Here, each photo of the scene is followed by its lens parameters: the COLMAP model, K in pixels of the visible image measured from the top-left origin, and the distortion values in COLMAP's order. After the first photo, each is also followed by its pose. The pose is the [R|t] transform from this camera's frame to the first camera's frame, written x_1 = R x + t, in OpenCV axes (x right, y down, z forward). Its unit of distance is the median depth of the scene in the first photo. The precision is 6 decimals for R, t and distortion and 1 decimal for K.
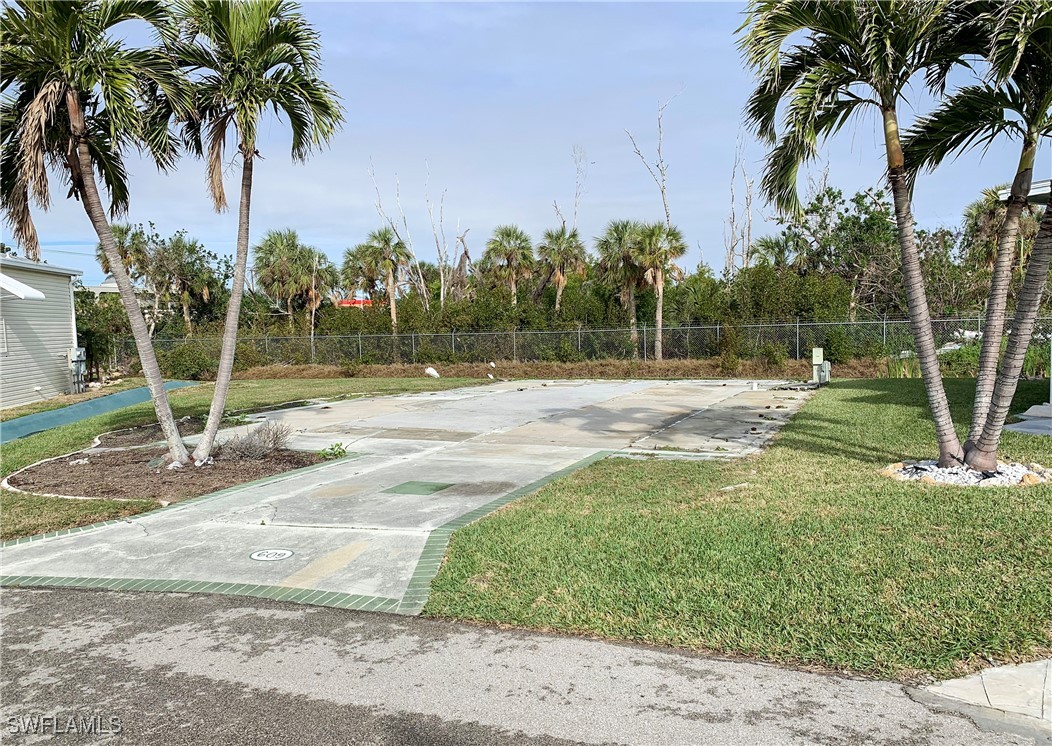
lens RADIAL K [[818.1, 0, 528.5], [0, 818.1, 400.0], [0, 0, 1]] dist [0.069811, -0.123476]
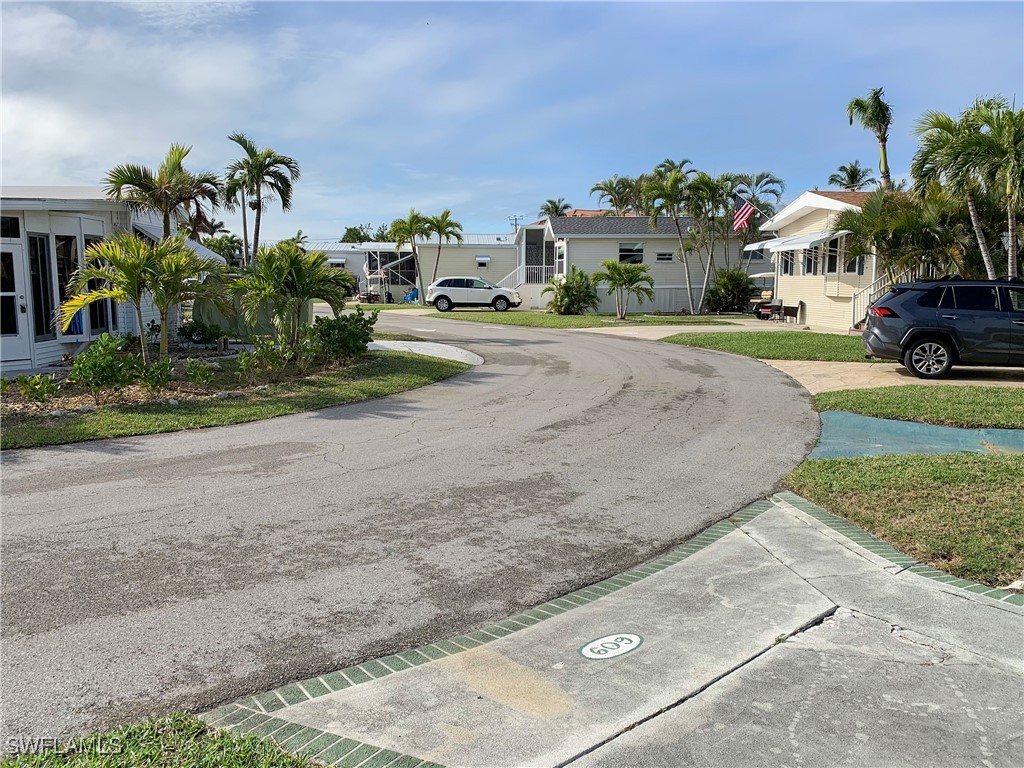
lens RADIAL K [[782.9, 0, 513.9], [0, 782.9, 388.5], [0, 0, 1]] dist [0.049326, -0.065980]
pose [[-0.502865, 0.152393, -0.850825, 0.034654], [-0.070148, 0.973893, 0.215896, -0.021389], [0.861514, 0.168250, -0.479046, 0.222413]]
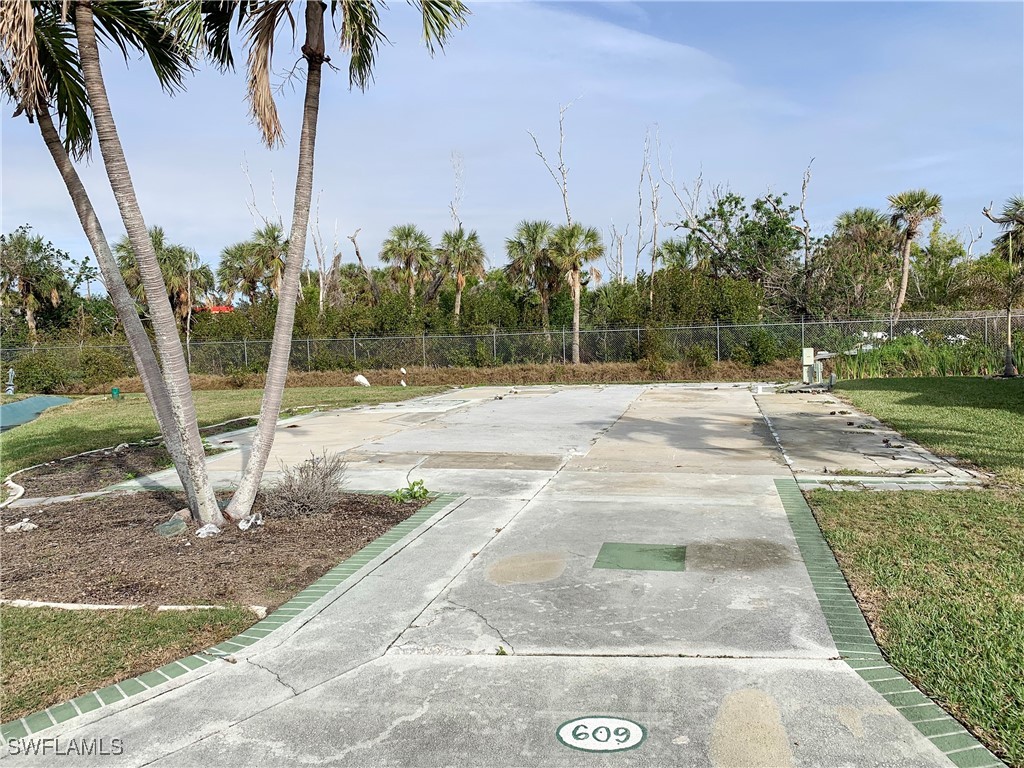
lens RADIAL K [[782.9, 0, 513.9], [0, 782.9, 388.5], [0, 0, 1]] dist [0.049326, -0.065980]
pose [[0.982580, -0.019155, 0.184848, -0.085563], [0.022831, 0.999581, -0.017777, -0.004504], [-0.184430, 0.021688, 0.982606, 0.096434]]
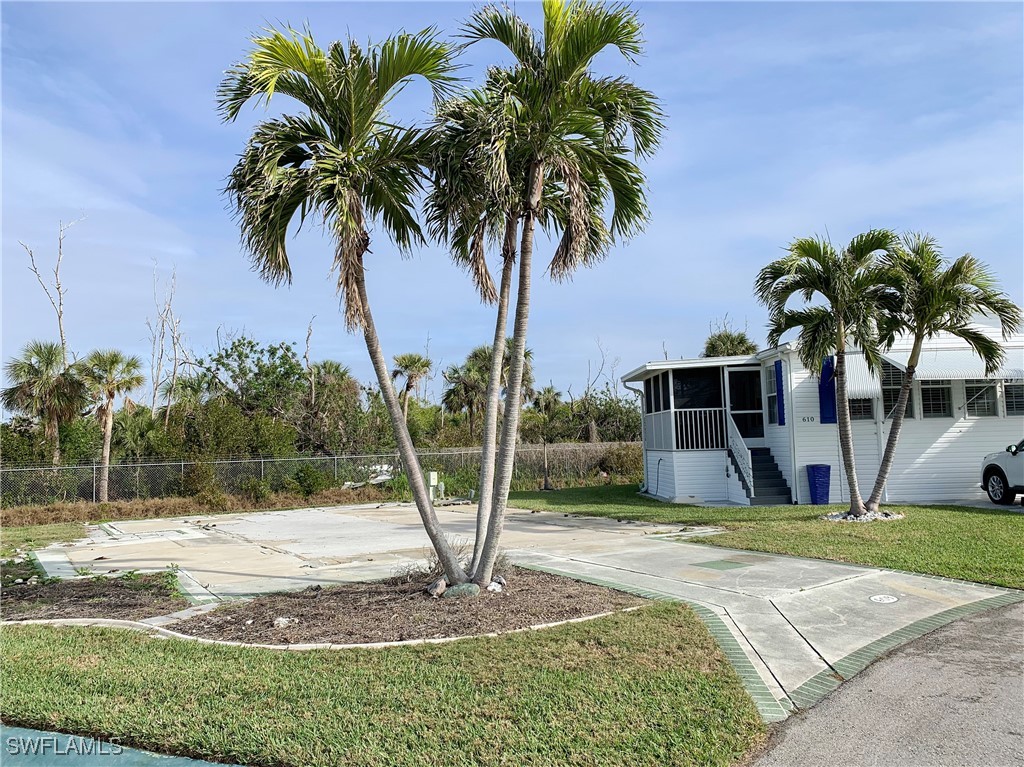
lens RADIAL K [[801.3, 0, 512.0], [0, 801.3, 383.5], [0, 0, 1]] dist [0.021085, -0.009875]
pose [[0.559657, 0.078093, 0.825037, -0.315070], [0.091068, 0.983726, -0.154889, 0.000480], [-0.823705, 0.161819, 0.543437, 0.140192]]
